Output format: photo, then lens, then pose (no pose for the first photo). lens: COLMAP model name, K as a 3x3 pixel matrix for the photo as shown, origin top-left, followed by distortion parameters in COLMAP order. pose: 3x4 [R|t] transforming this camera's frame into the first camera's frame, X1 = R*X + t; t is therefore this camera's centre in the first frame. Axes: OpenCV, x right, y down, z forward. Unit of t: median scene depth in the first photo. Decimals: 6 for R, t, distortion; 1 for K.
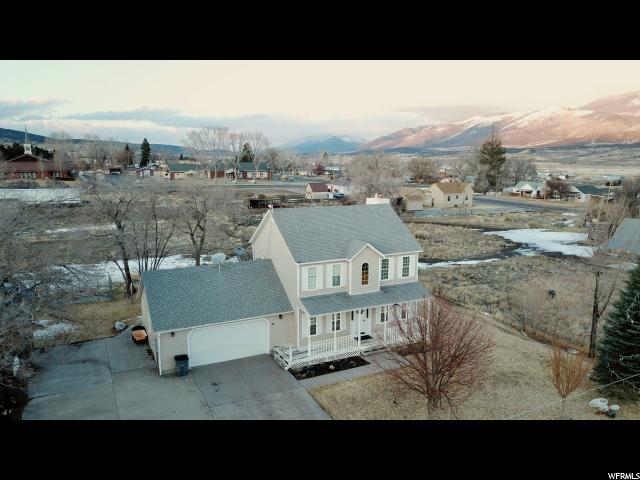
lens RADIAL K [[482.7, 0, 324.9], [0, 482.7, 238.5], [0, 0, 1]] dist [0.025920, -0.005185]
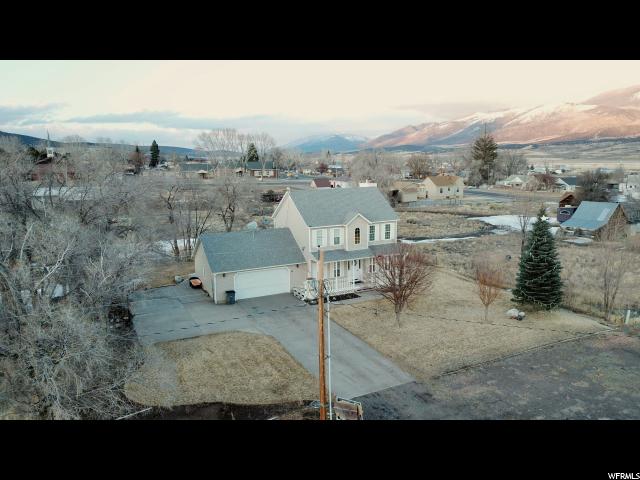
lens RADIAL K [[482.7, 0, 324.9], [0, 482.7, 238.5], [0, 0, 1]] dist [0.025920, -0.005185]
pose [[0.999850, -0.015168, -0.008412, 0.000430], [0.015182, 0.999883, 0.001617, 0.027072], [0.008386, -0.001745, 0.999963, -0.135091]]
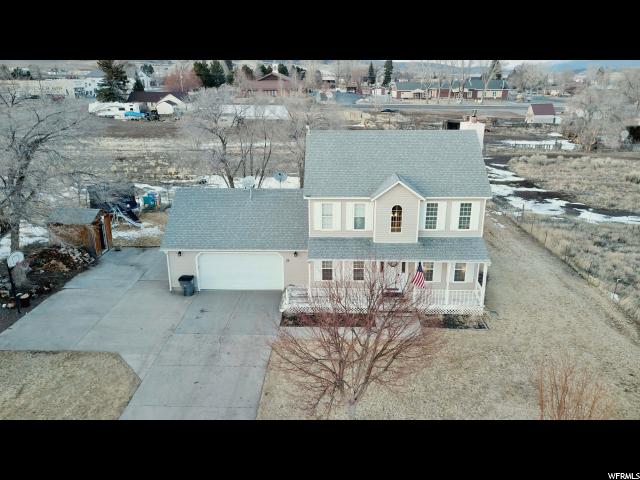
lens RADIAL K [[486.6, 0, 321.6], [0, 486.6, 243.0], [0, 0, 1]] dist [0.003777, 0.002144]
pose [[0.871791, 0.150016, -0.466343, 0.123812], [-0.071213, 0.980654, 0.182336, -0.008778], [0.484675, -0.125749, 0.865608, 0.083372]]
